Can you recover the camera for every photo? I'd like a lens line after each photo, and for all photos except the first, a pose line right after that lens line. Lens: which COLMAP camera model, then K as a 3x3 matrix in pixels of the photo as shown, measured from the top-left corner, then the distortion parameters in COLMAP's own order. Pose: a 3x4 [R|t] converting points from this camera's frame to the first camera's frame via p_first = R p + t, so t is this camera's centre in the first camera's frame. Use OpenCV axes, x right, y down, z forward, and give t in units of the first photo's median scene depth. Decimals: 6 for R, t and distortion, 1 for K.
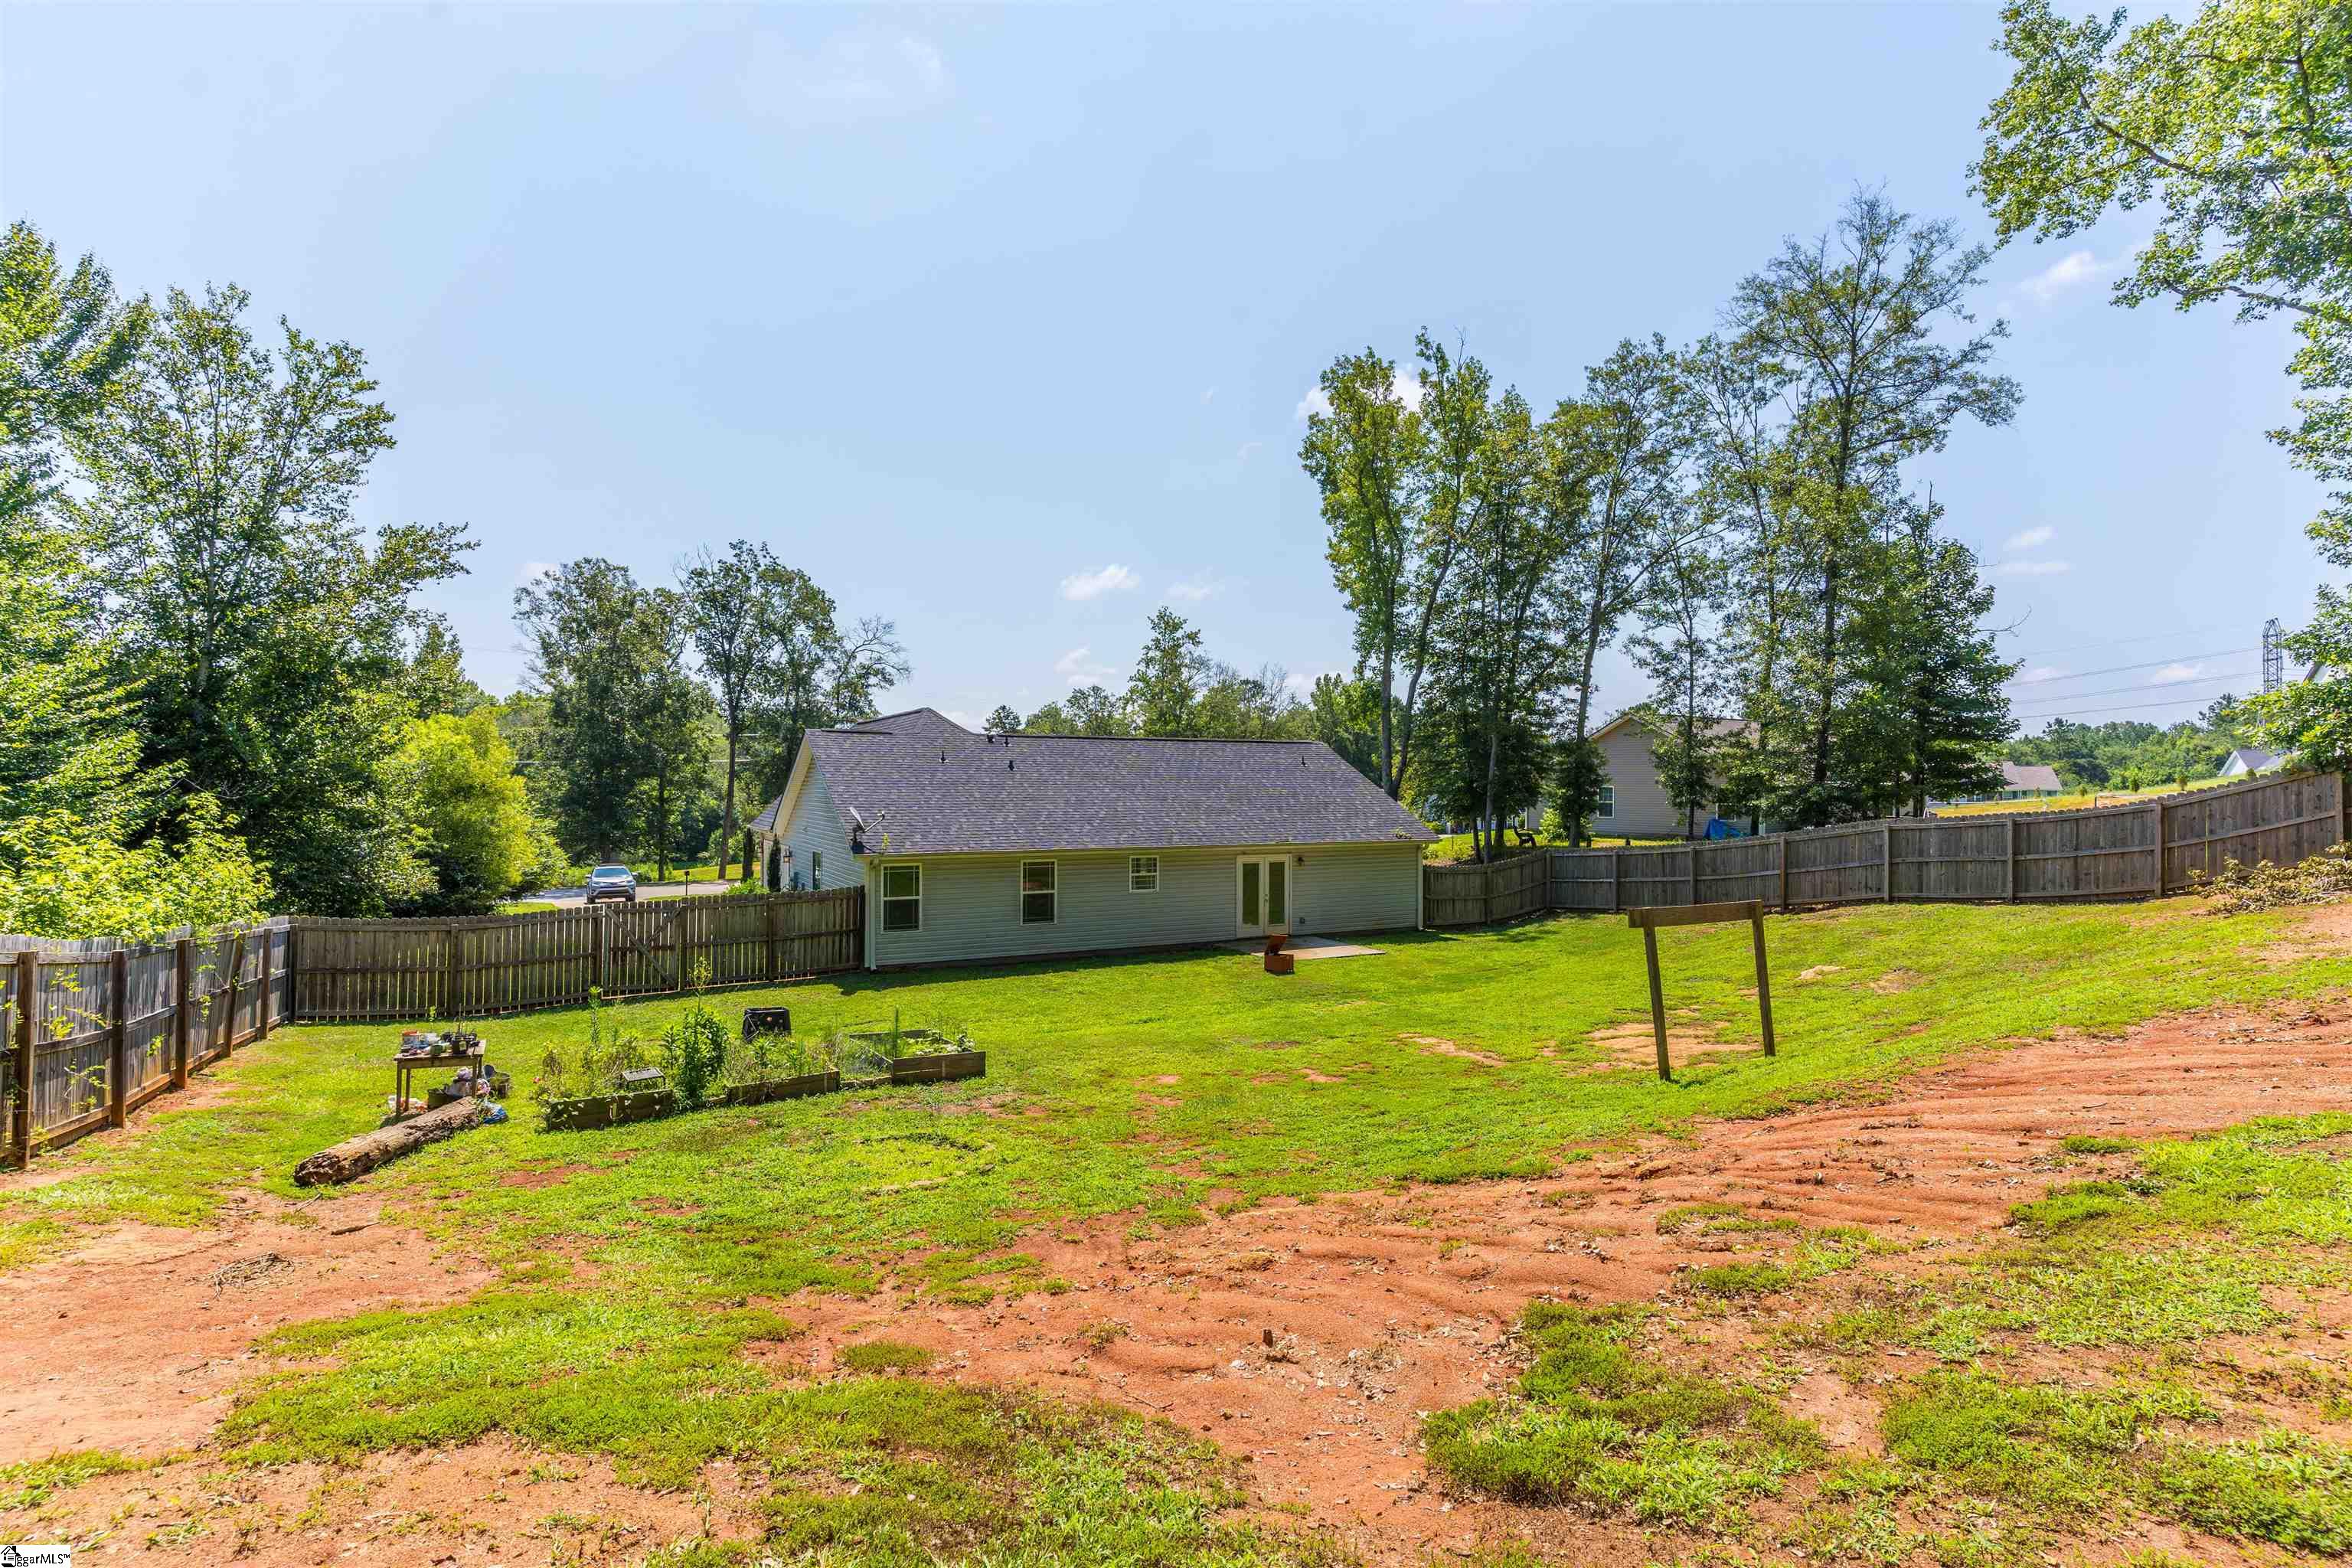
lens RADIAL K [[1173.3, 0, 1219.0], [0, 1173.3, 779.8], [0, 0, 1]] dist [-0.002576, 0.005728]
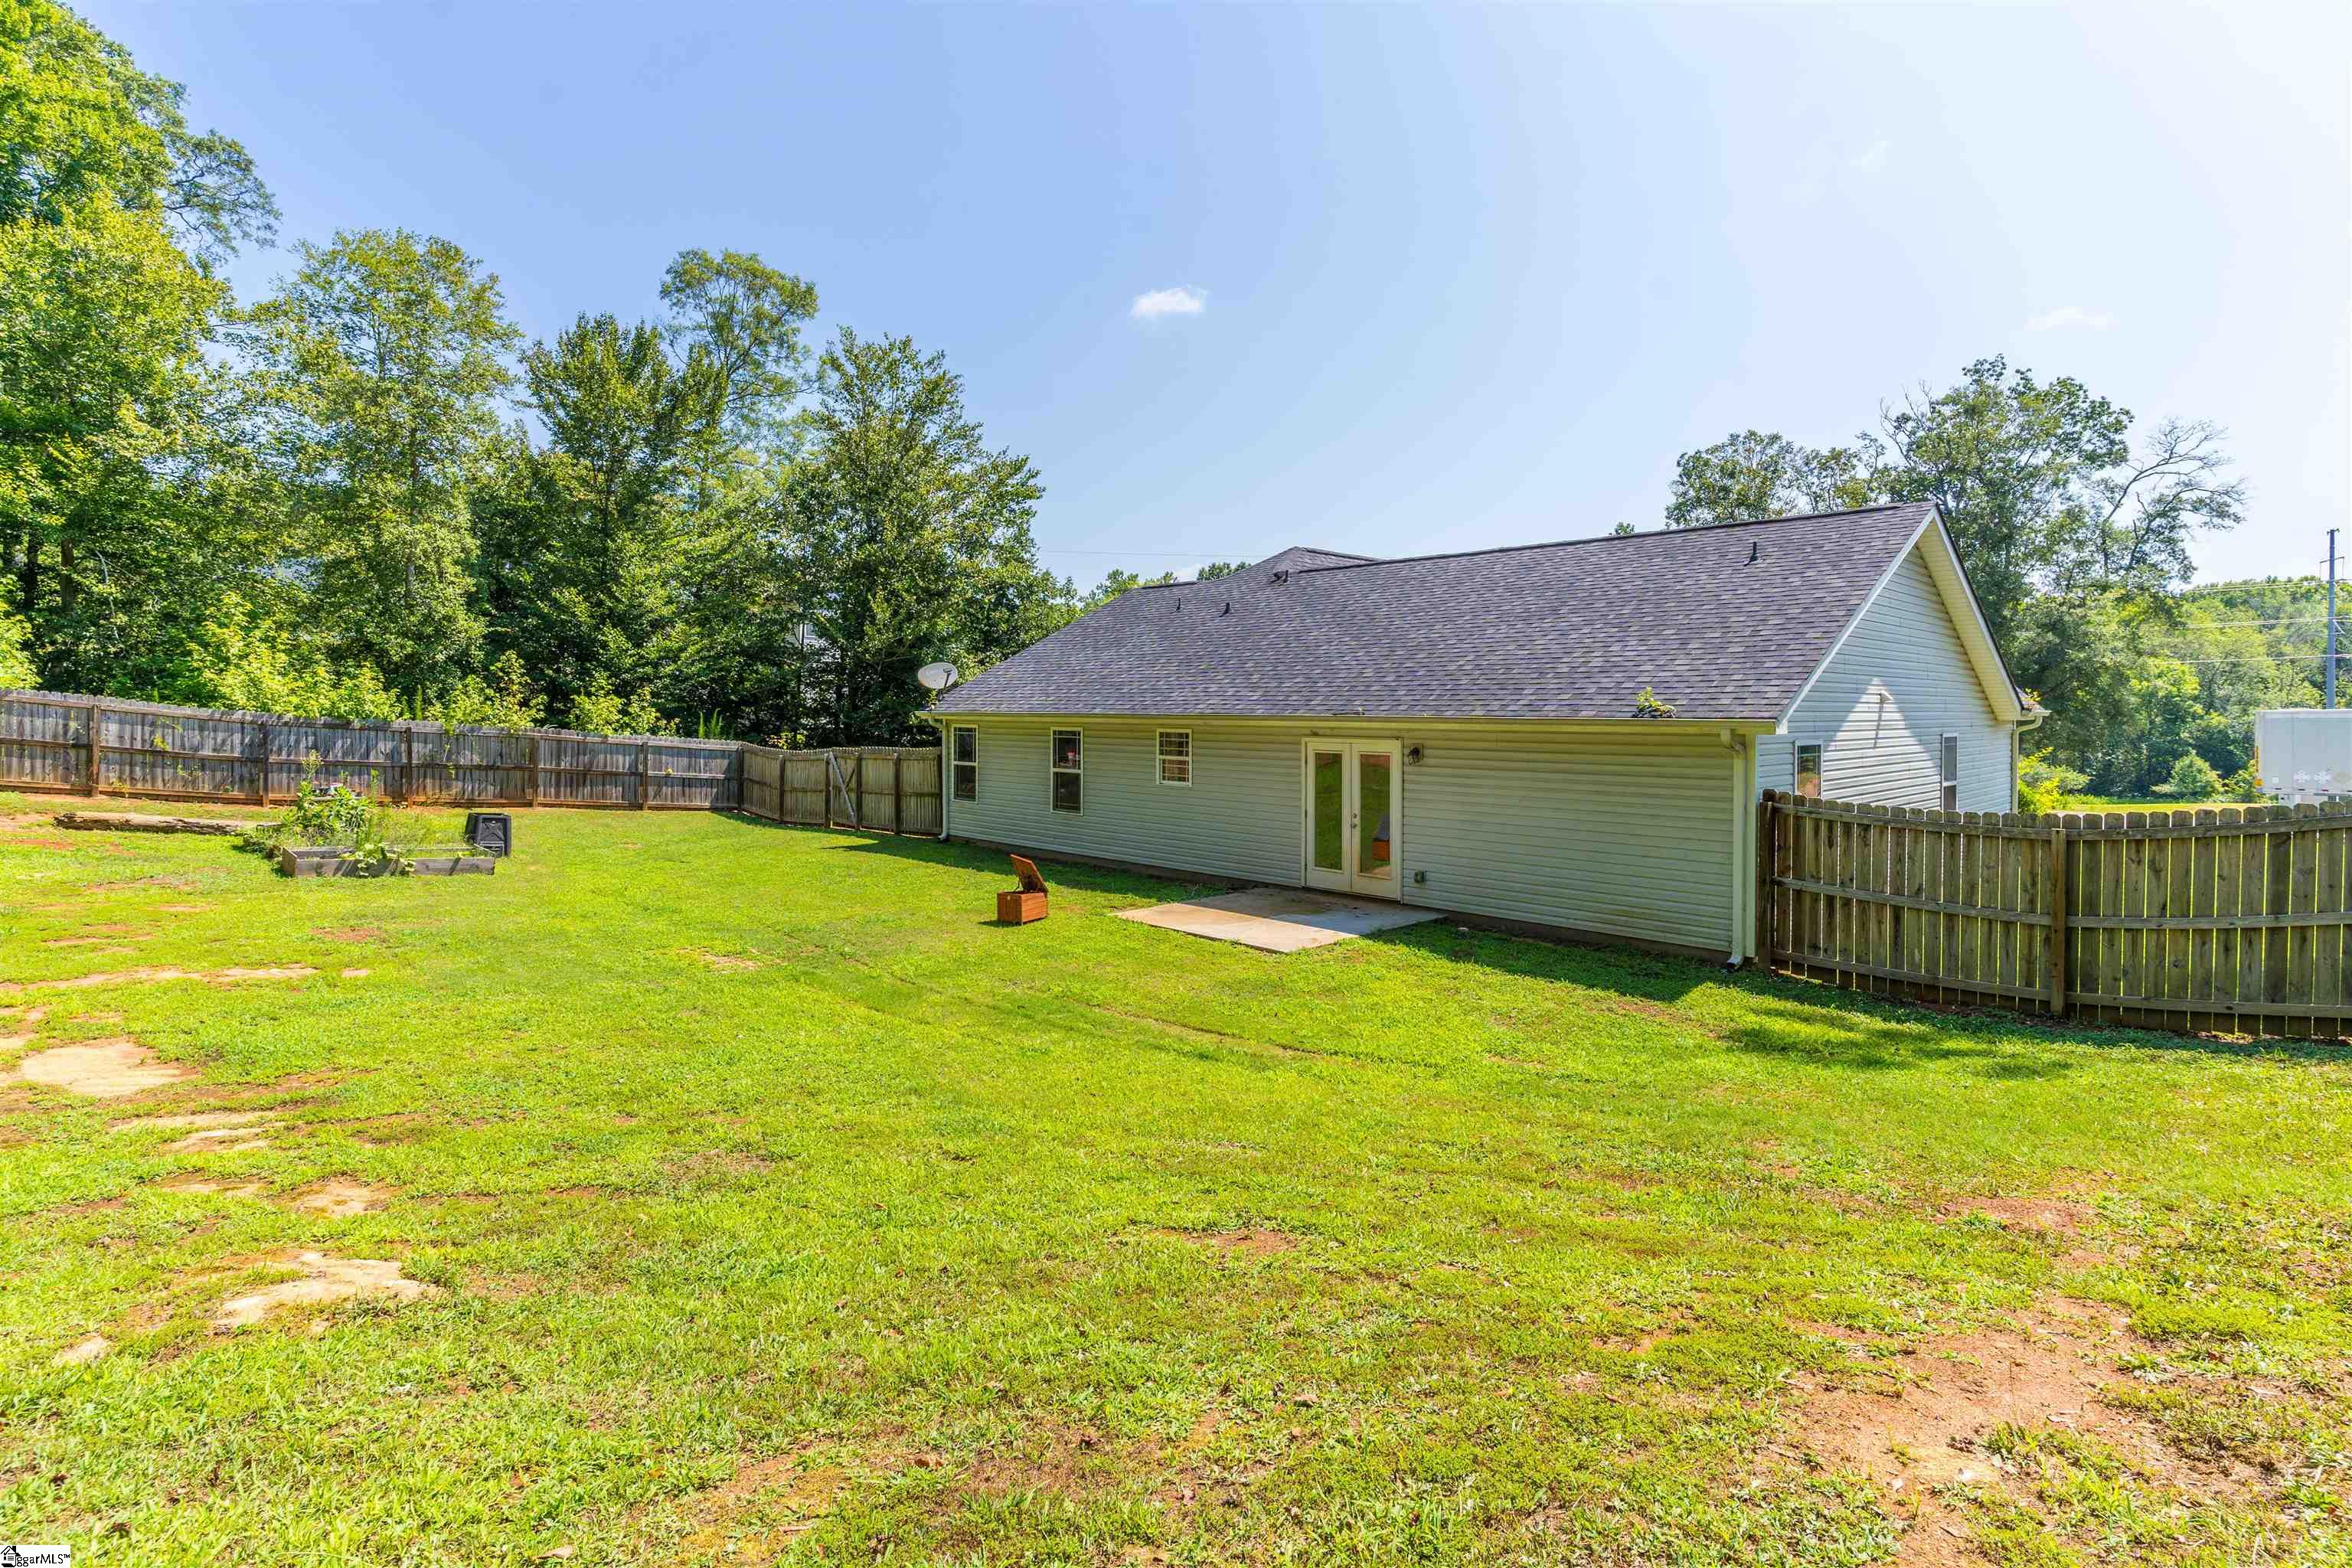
lens RADIAL K [[1173.3, 0, 1175.0], [0, 1173.3, 712.0], [0, 0, 1]] dist [-0.002576, 0.005728]
pose [[0.231330, 0.002466, -0.972872, 0.531593], [0.000424, 0.999996, 0.002636, 0.049904], [0.972875, -0.001022, 0.231328, 0.797580]]
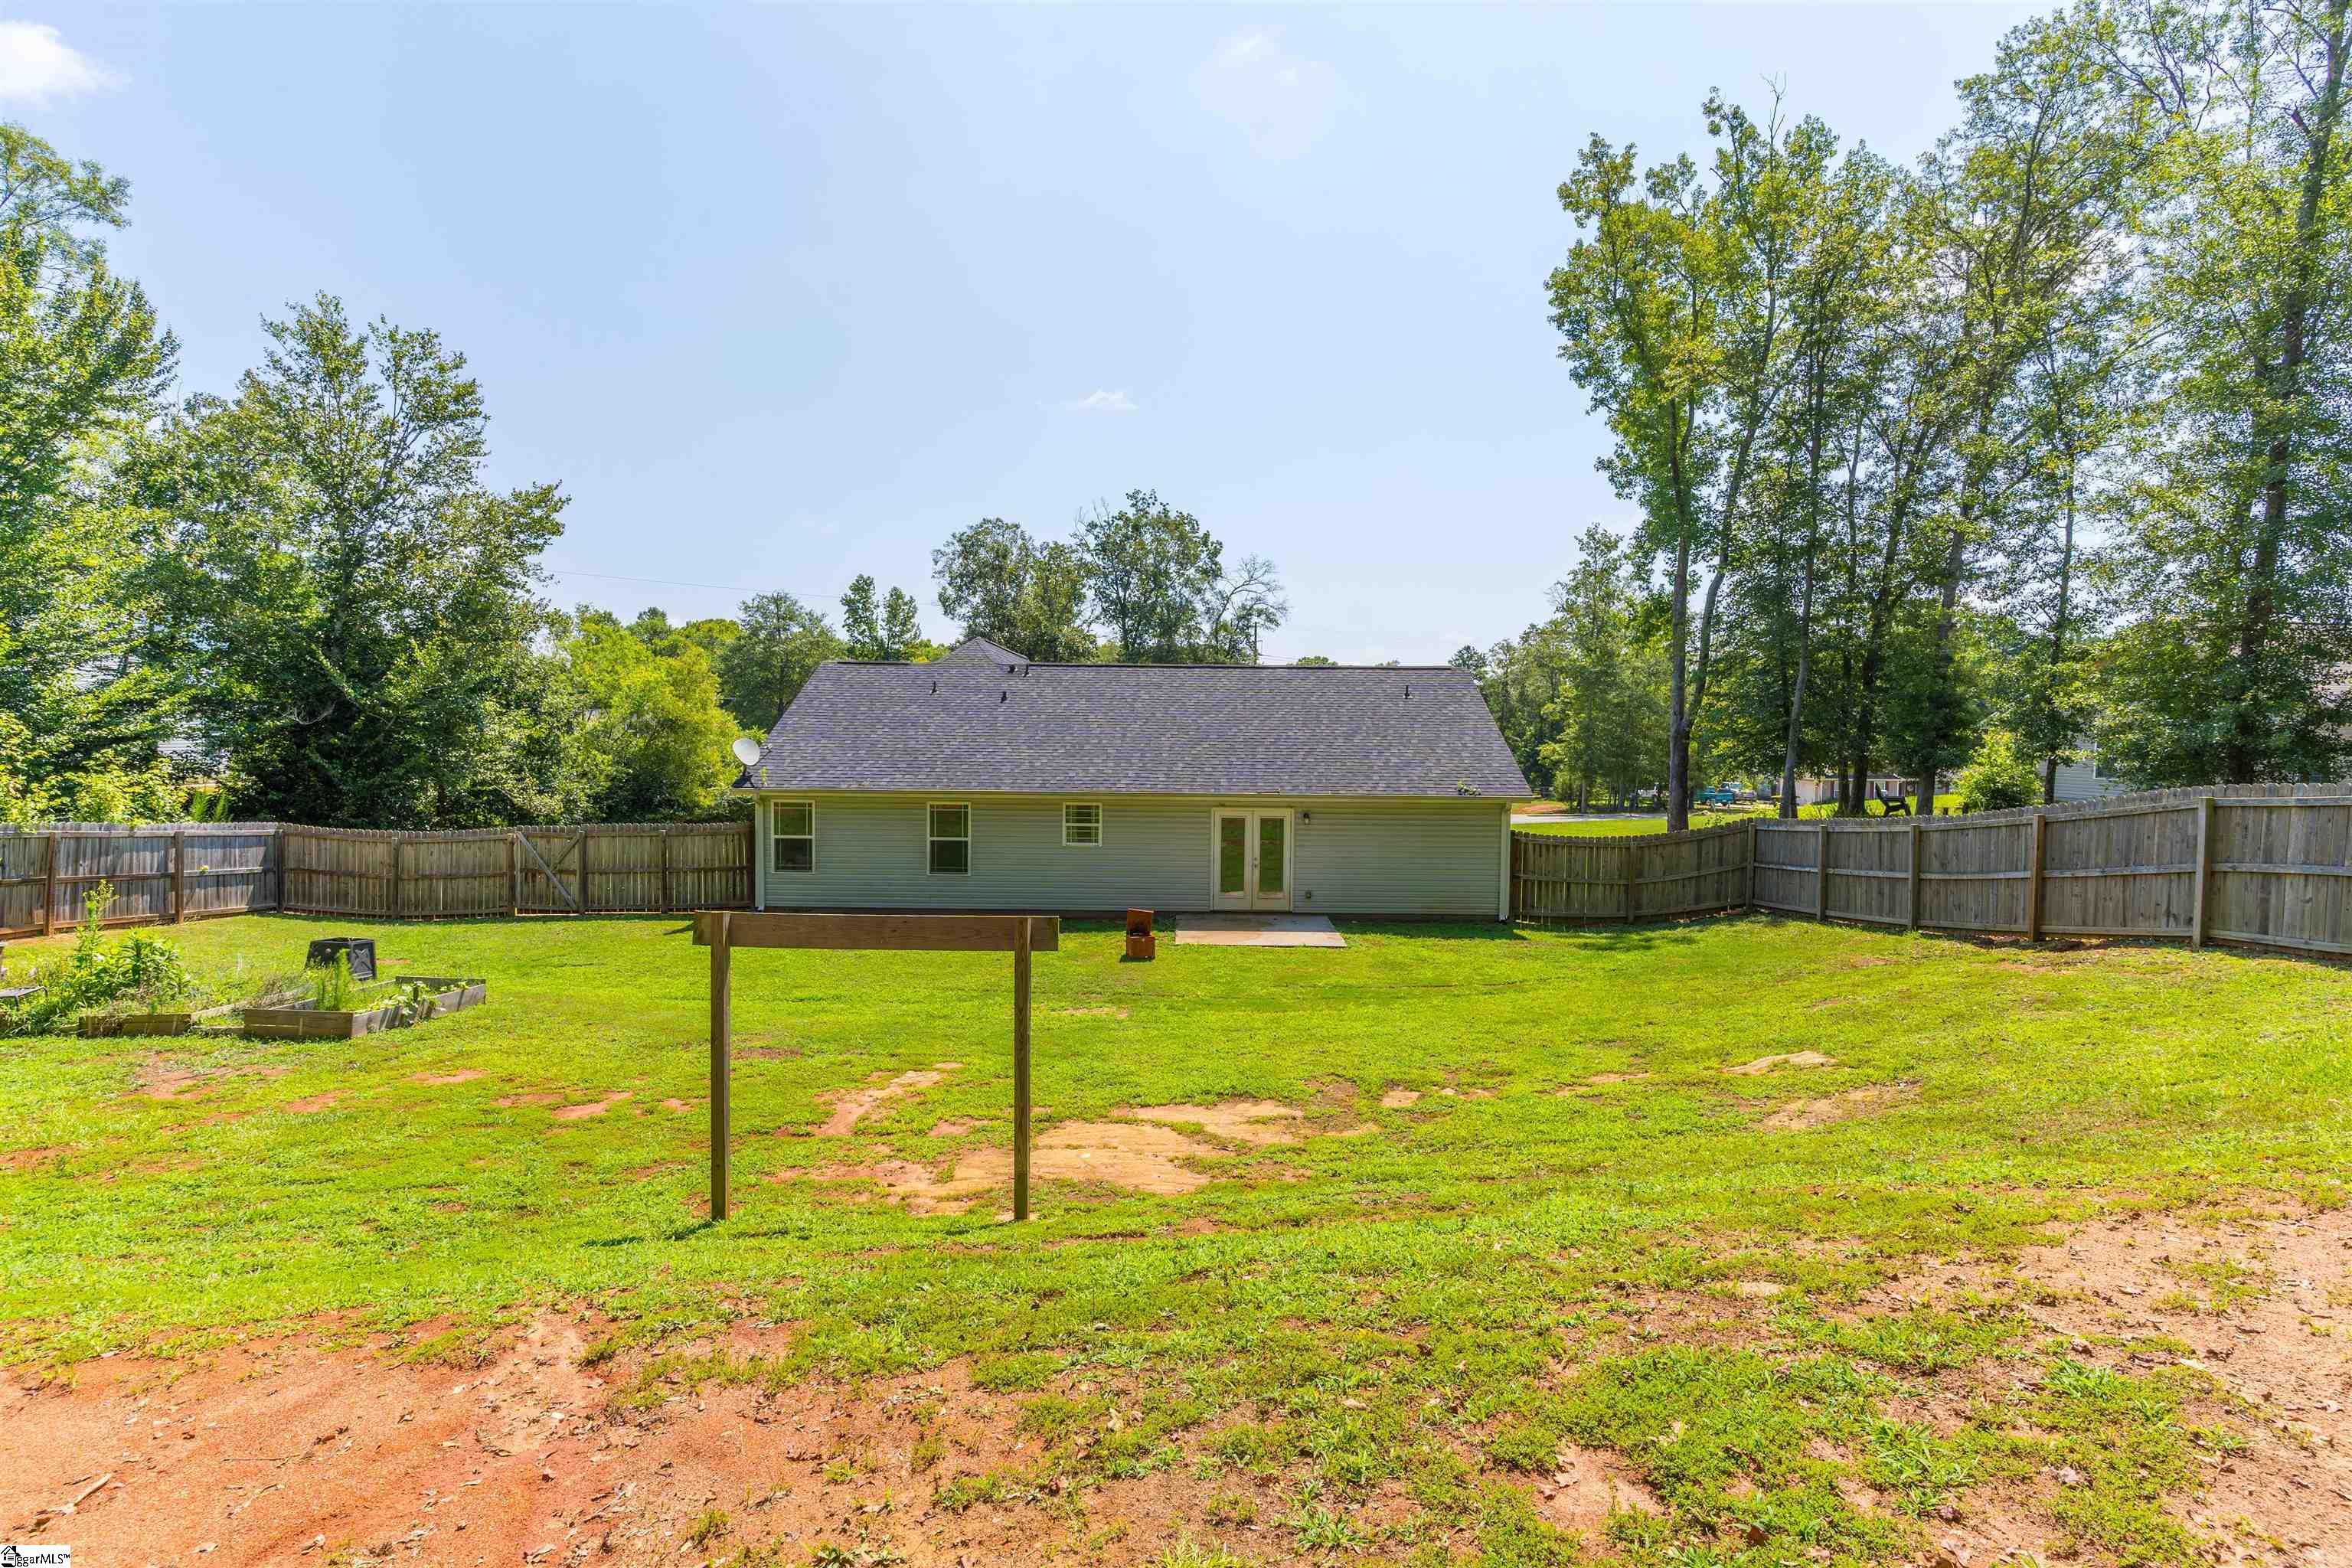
lens RADIAL K [[1173.3, 0, 1181.0], [0, 1173.3, 779.1], [0, 0, 1]] dist [-0.002576, 0.005728]
pose [[0.863193, 0.027740, -0.504112, 0.392706], [-0.005730, 0.998963, 0.045158, 0.008911], [0.504842, -0.036092, 0.862457, 0.294075]]
